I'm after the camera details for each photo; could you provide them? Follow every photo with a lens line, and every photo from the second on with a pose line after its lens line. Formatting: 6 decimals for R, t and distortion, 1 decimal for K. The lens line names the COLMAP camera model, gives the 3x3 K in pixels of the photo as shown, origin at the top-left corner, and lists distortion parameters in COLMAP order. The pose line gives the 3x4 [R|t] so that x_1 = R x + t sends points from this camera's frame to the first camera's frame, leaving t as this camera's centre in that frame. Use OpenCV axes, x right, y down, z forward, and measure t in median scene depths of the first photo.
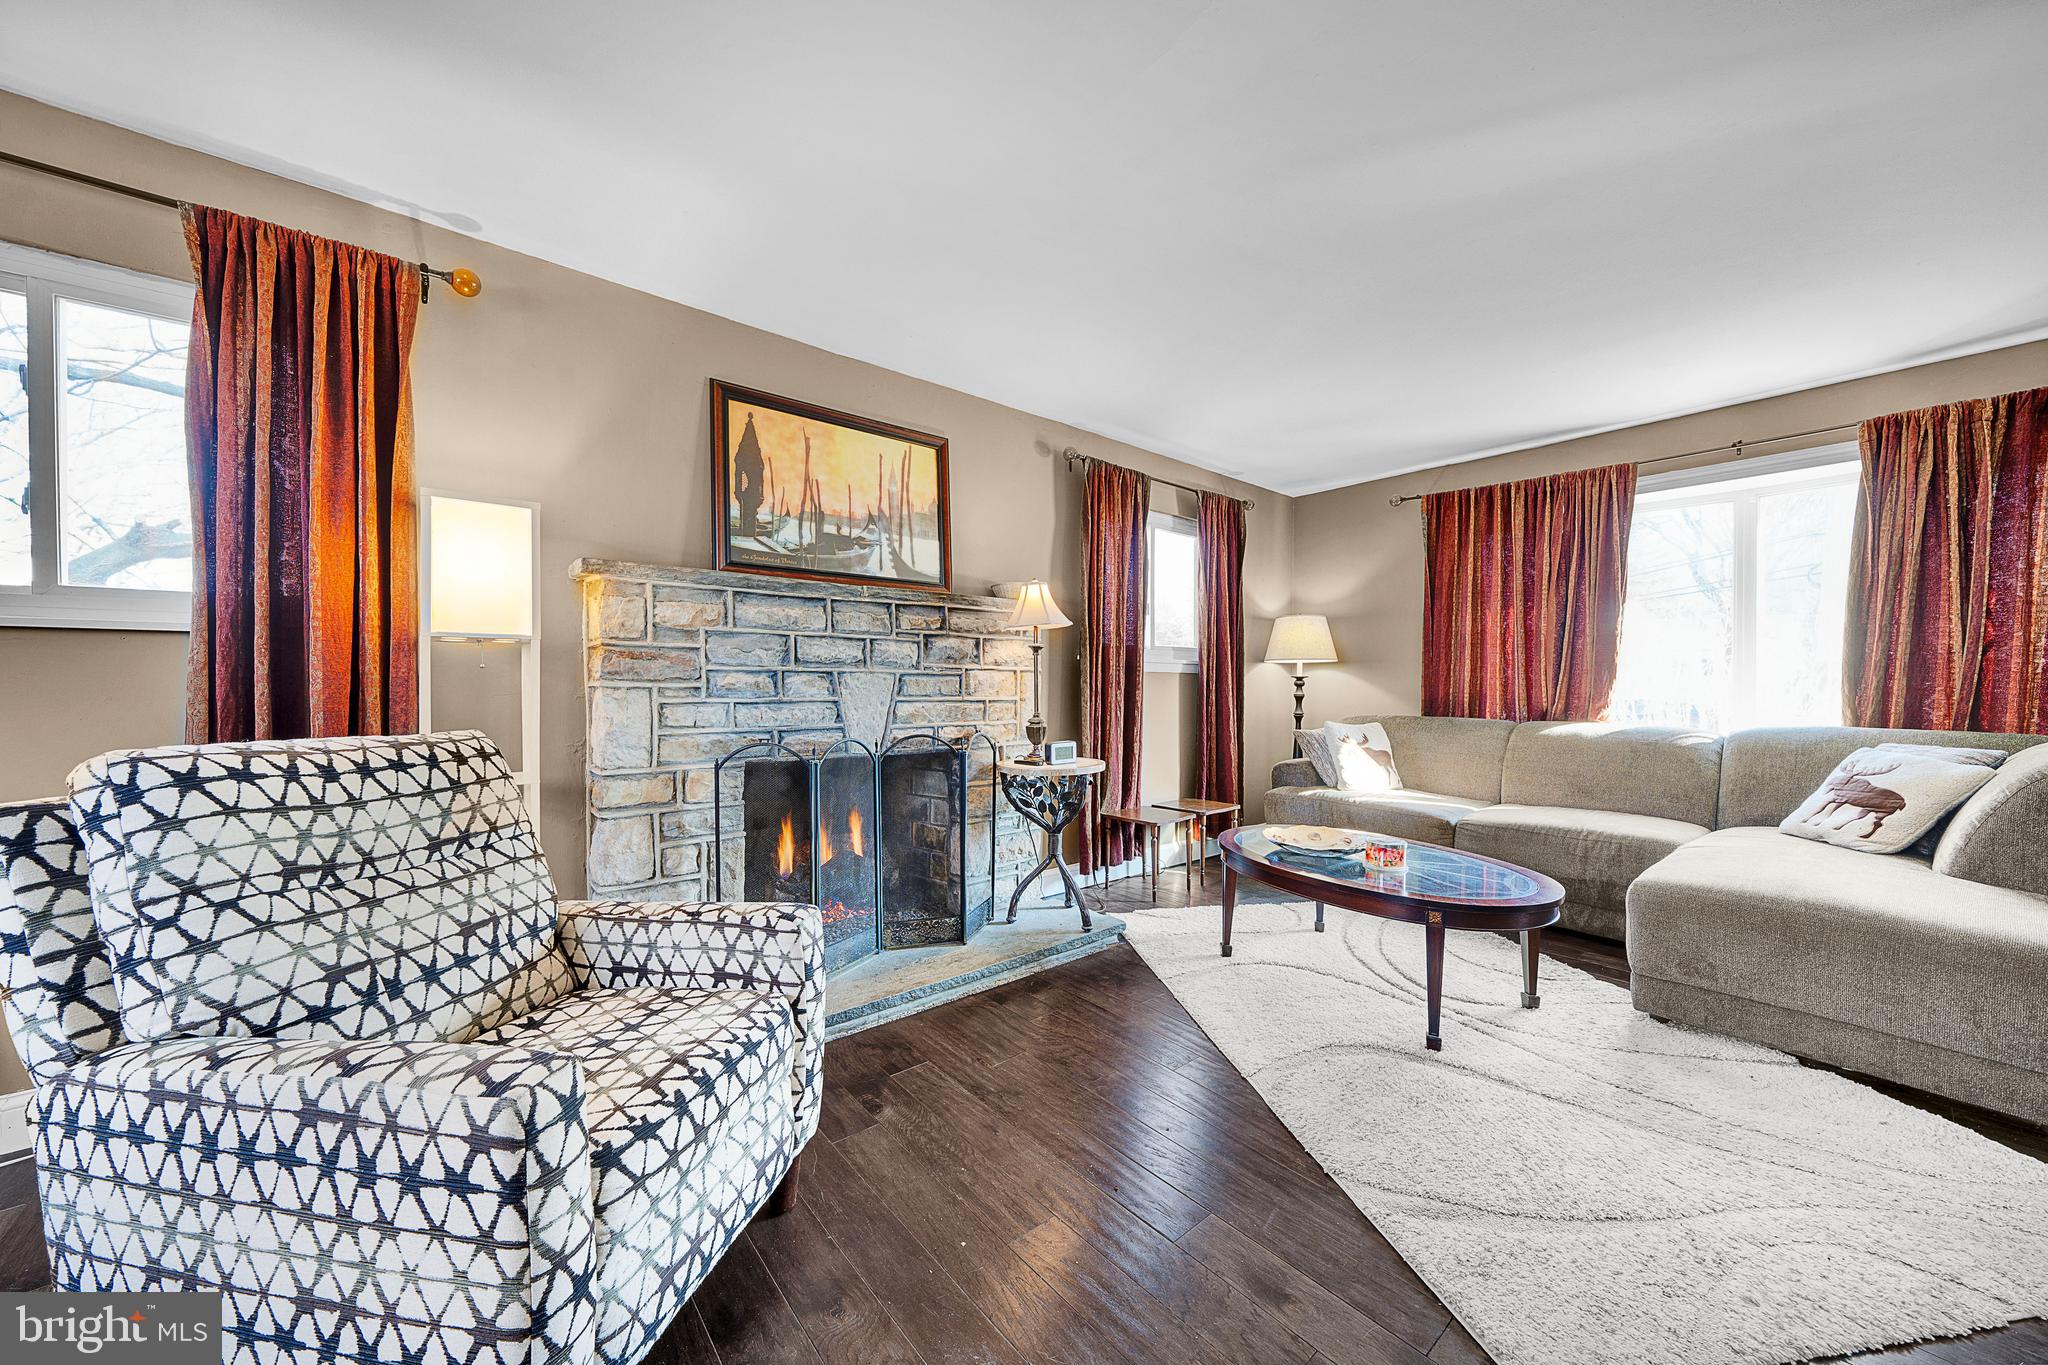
lens RADIAL K [[735.0, 0, 975.2], [0, 735.0, 692.0], [0, 0, 1]] dist [-0.001672, -0.000190]
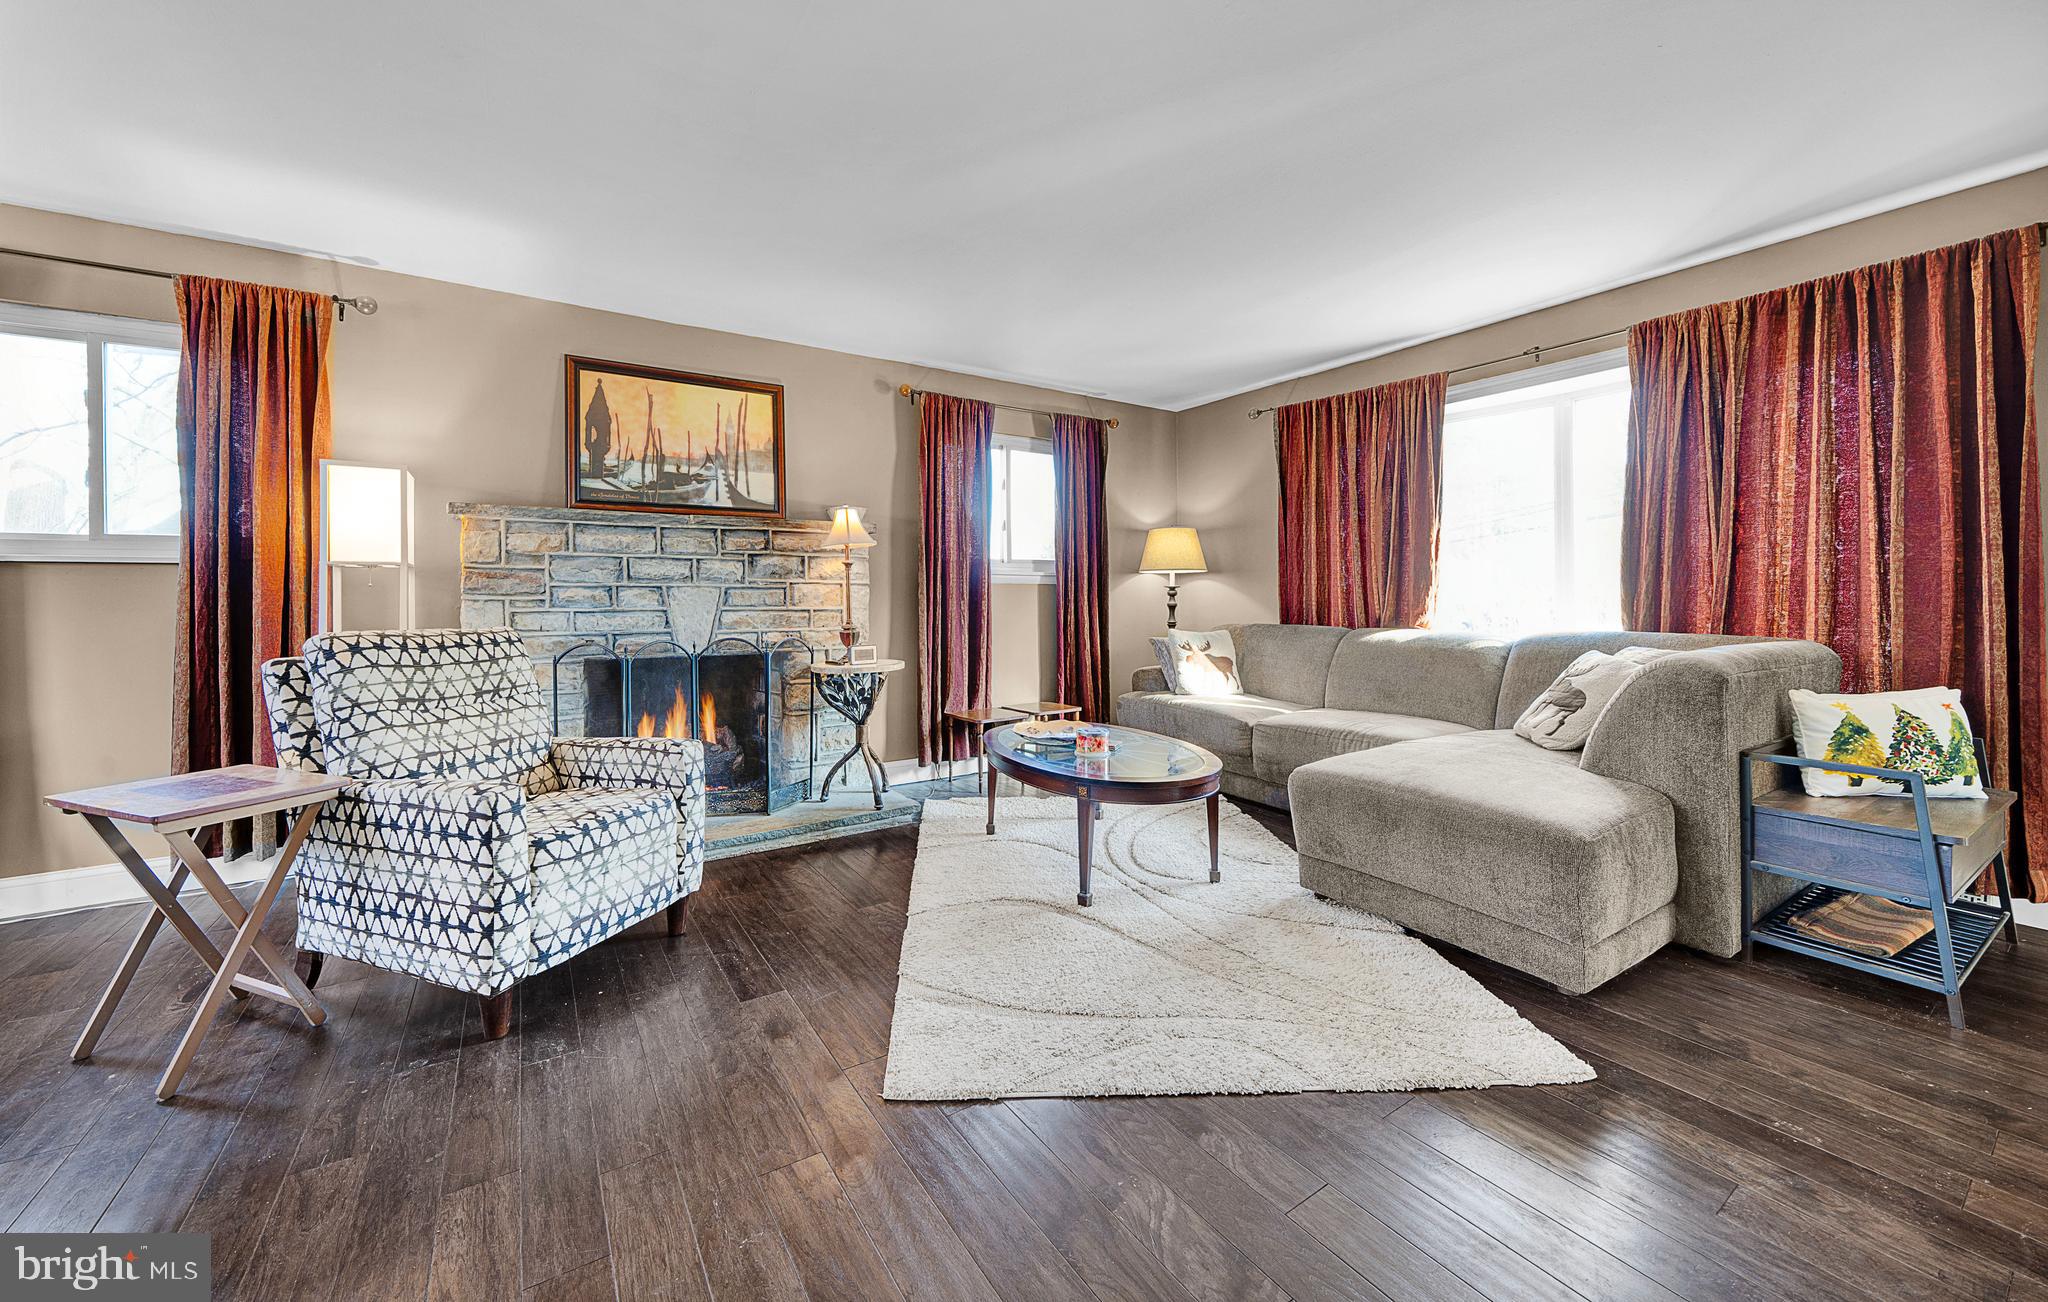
lens RADIAL K [[764.3, 0, 919.7], [0, 764.3, 596.6], [0, 0, 1]] dist [-0.001005, -0.000032]
pose [[0.987533, -0.007777, -0.157219, 0.396084], [0.005795, 0.999898, -0.013065, 0.007747], [0.157304, 0.011991, 0.987477, -0.172632]]
